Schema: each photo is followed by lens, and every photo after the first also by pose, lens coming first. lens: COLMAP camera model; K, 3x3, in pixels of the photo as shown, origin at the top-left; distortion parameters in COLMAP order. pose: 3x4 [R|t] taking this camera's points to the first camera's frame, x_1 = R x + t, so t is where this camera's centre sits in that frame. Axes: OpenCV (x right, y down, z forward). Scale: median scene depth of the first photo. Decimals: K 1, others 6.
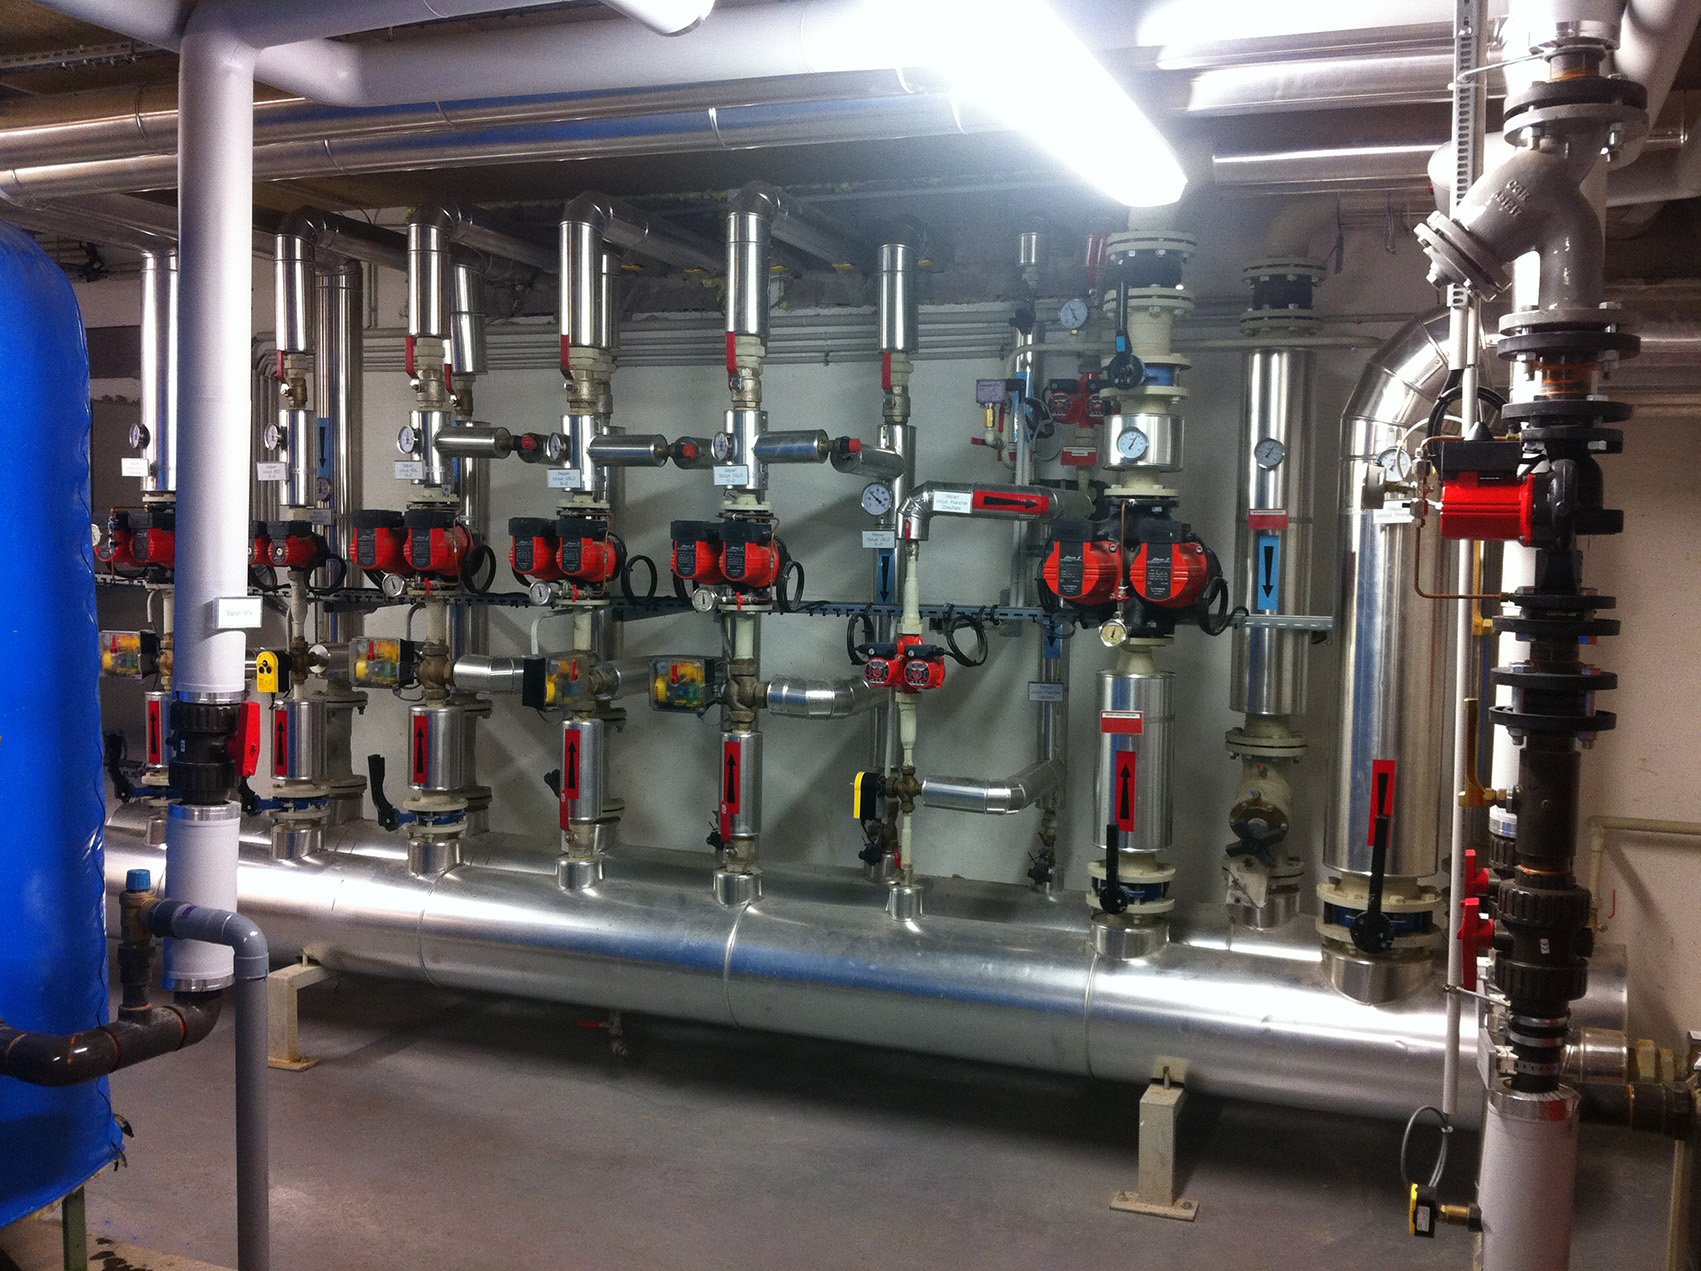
lens RADIAL K [[1606.0, 0, 915.3], [0, 1606.0, 631.2], [0, 0, 1]] dist [0.106229, -0.324715]
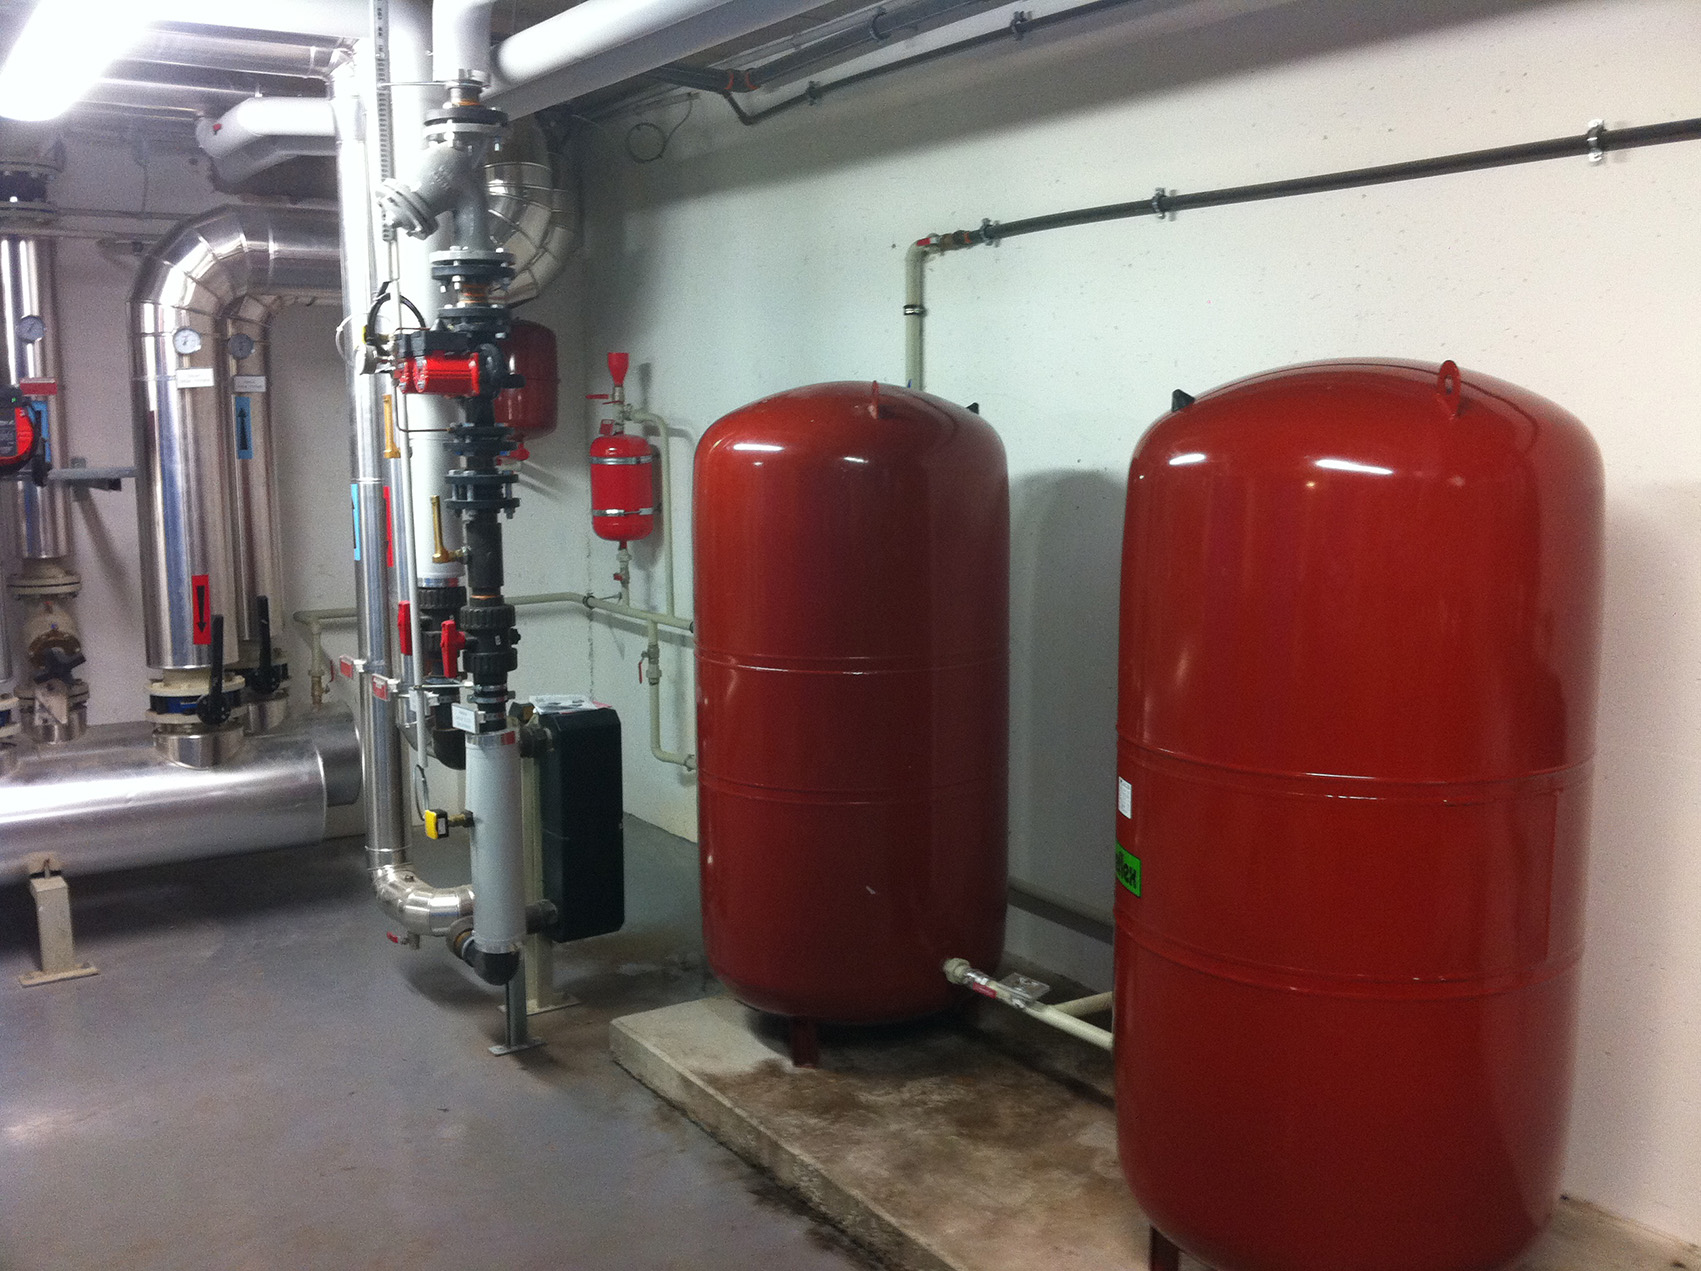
lens RADIAL K [[1606.0, 0, 915.3], [0, 1606.0, 631.2], [0, 0, 1]] dist [0.106229, -0.324715]
pose [[0.546140, -0.131359, 0.827330, -0.450286], [0.064945, 0.991296, 0.114521, 0.014031], [-0.835172, -0.008813, 0.549918, -0.162033]]
